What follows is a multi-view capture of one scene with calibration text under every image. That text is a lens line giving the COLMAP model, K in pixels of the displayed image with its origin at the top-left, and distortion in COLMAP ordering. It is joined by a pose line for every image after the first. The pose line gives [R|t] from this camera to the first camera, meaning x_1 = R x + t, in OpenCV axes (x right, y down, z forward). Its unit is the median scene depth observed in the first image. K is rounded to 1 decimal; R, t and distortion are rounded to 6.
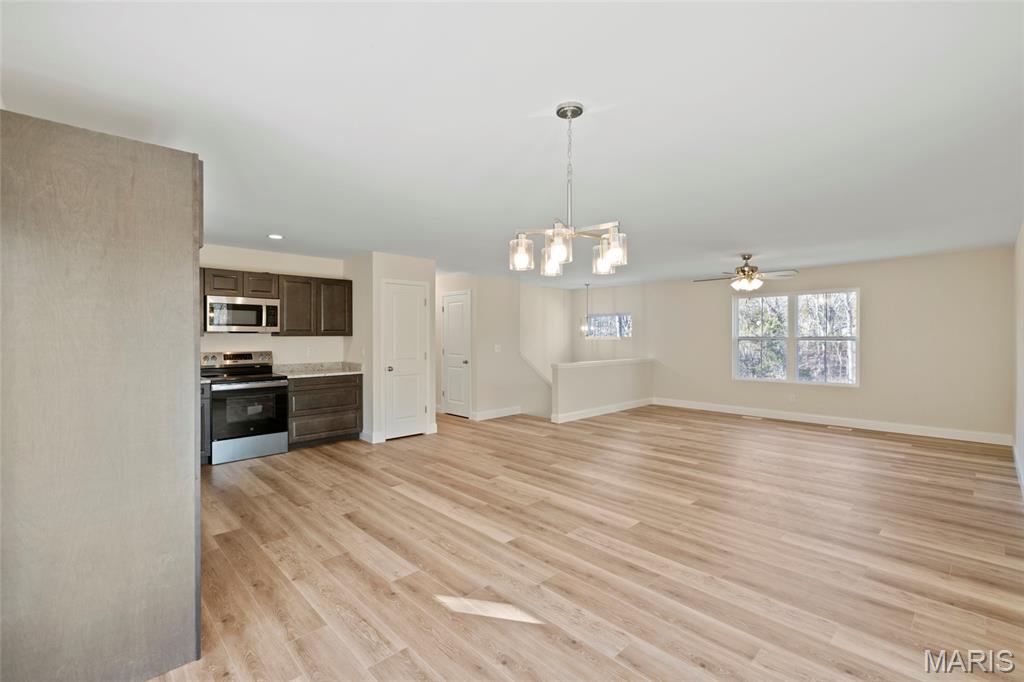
lens RADIAL K [[453.6, 0, 509.2], [0, 453.6, 338.4], [0, 0, 1]] dist [0.004023, -0.001553]
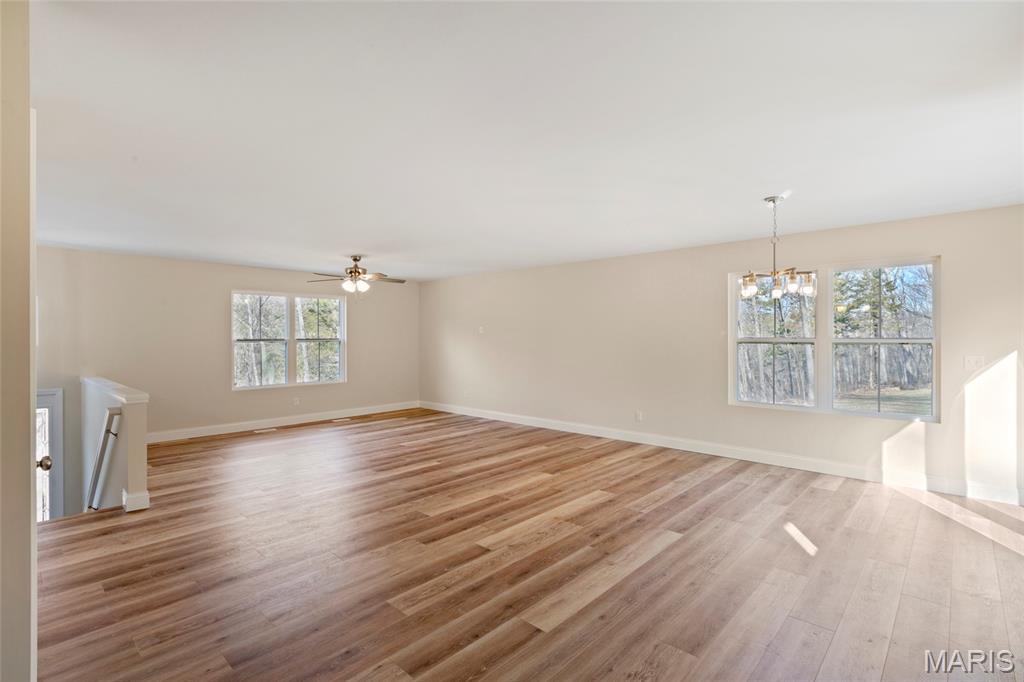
lens RADIAL K [[484.0, 0, 508.6], [0, 484.0, 335.3], [0, 0, 1]] dist [-0.000683, -0.000969]
pose [[-0.061011, 0.005854, 0.998120, -0.836195], [0.009417, 0.999942, -0.005289, -0.004384], [-0.998093, 0.009077, -0.061062, 1.112778]]
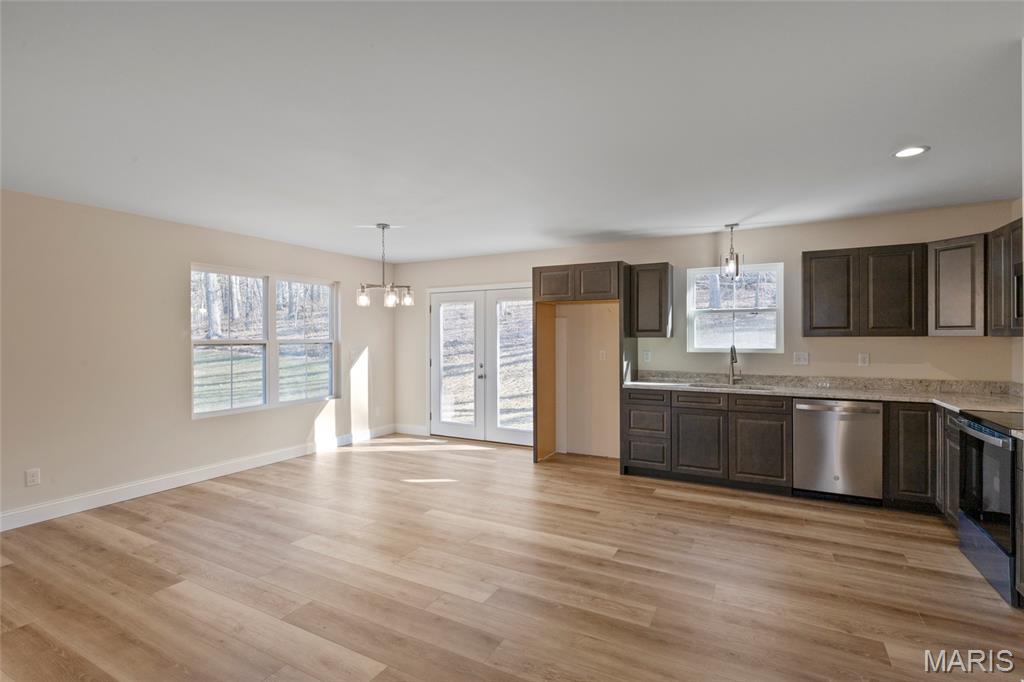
lens RADIAL K [[484.0, 0, 509.4], [0, 484.0, 337.0], [0, 0, 1]] dist [-0.000683, -0.000969]
pose [[-0.951229, 0.003635, -0.308464, 0.143158], [0.001302, 0.999969, 0.007769, -0.013672], [0.308483, 0.006988, -0.951204, 1.735526]]
